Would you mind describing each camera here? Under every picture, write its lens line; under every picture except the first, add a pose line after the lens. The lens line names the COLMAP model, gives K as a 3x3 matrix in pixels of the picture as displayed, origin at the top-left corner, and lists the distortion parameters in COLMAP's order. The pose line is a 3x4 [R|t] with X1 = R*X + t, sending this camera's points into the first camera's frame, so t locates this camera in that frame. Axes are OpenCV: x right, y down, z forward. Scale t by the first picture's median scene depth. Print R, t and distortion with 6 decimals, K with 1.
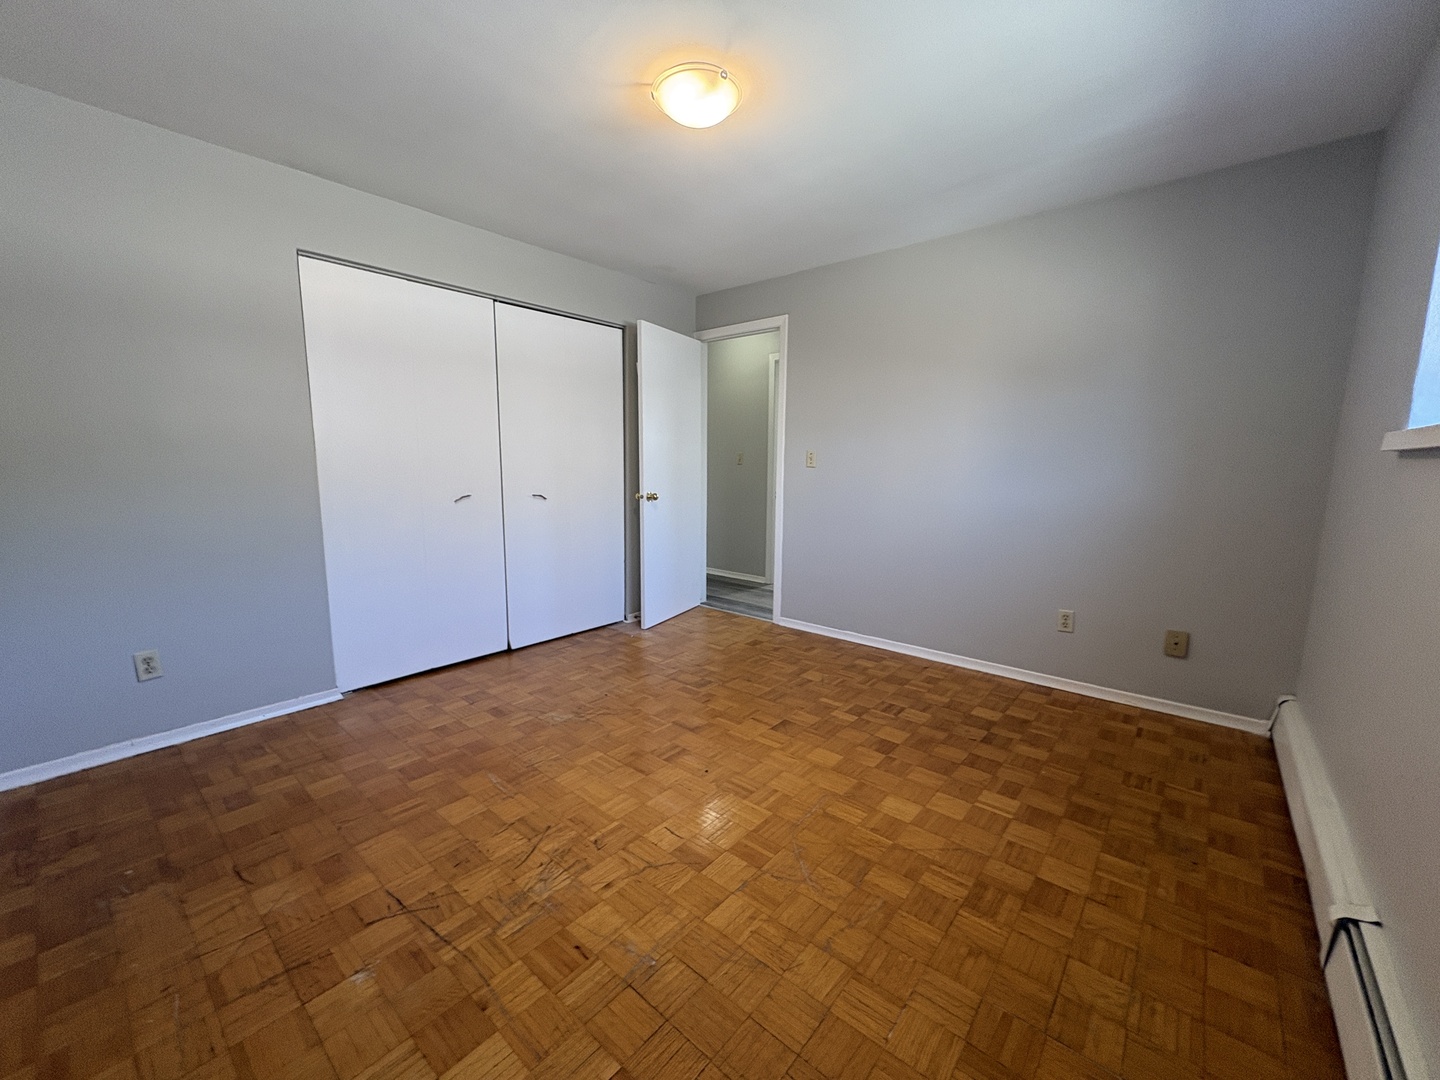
lens RADIAL K [[575.3, 0, 720.0], [0, 575.3, 540.0], [0, 0, 1]] dist [-0.002036, -0.000269]
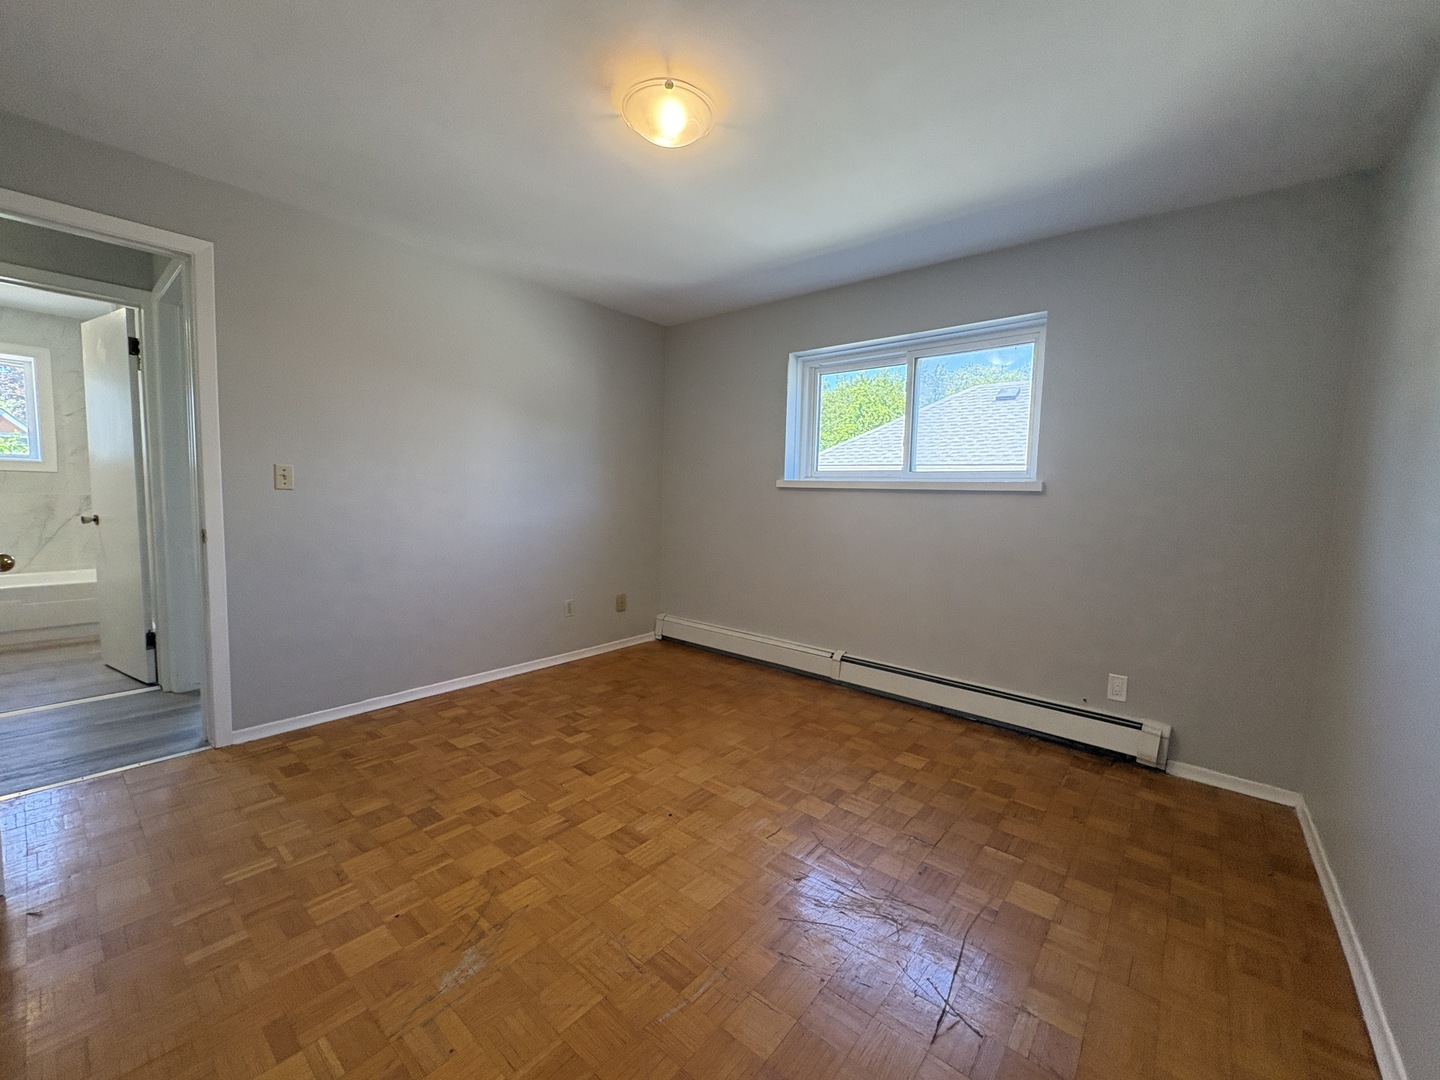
lens RADIAL K [[575.3, 0, 720.0], [0, 575.3, 540.0], [0, 0, 1]] dist [-0.002036, -0.000269]
pose [[-0.011157, -0.091044, 0.995784, -0.698689], [0.112019, 0.989464, 0.091722, -0.094915], [-0.993643, 0.112570, -0.000841, 0.653275]]
